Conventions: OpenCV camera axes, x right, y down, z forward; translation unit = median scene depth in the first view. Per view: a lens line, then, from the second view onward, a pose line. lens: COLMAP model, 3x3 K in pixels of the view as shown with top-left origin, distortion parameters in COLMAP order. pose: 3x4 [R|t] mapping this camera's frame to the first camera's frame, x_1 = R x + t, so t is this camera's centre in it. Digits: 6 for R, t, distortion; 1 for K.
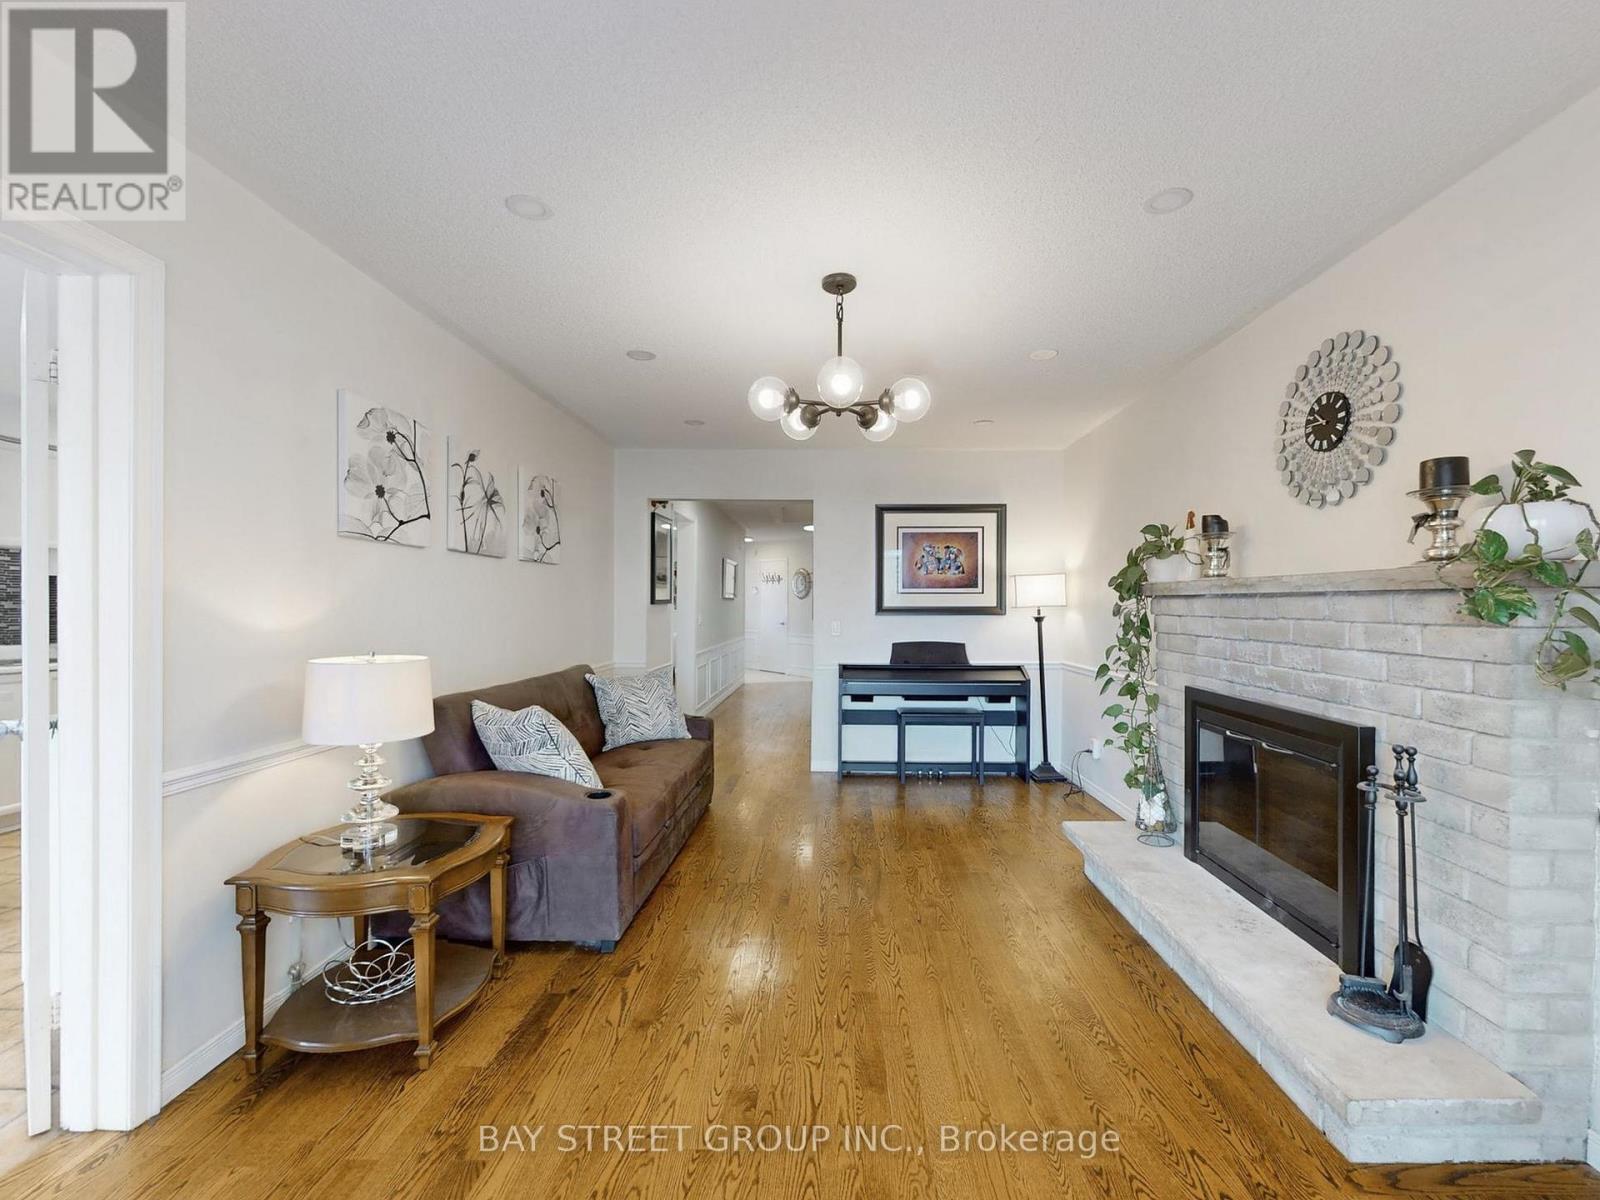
lens RADIAL K [[782.9, 0, 825.3], [0, 782.9, 604.8], [0, 0, 1]] dist [-0.000663, -0.000096]
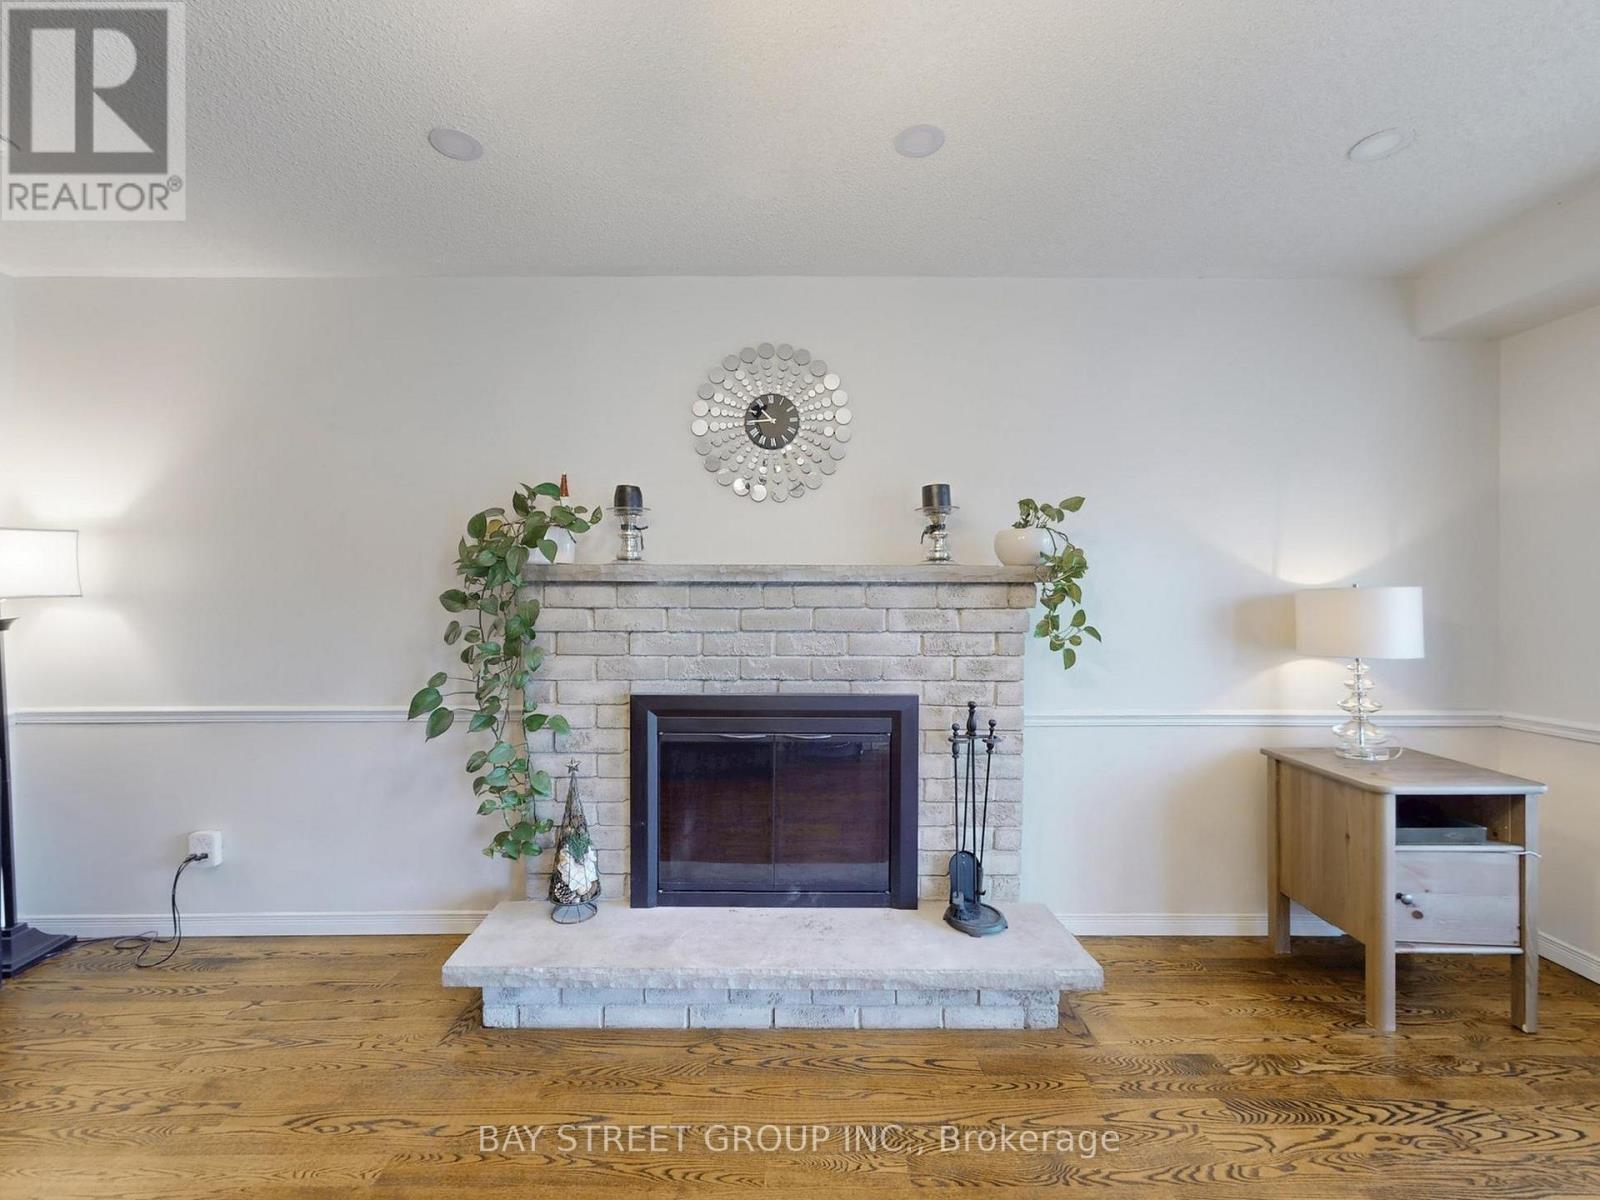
lens RADIAL K [[683.2, 0, 808.1], [0, 683.2, 595.3], [0, 0, 1]] dist [0.000565, -0.000111]
pose [[-0.058011, -0.003211, 0.998311, -0.283403], [0.000538, 0.999995, 0.003248, -0.000847], [-0.998316, 0.000725, -0.058009, 0.989179]]
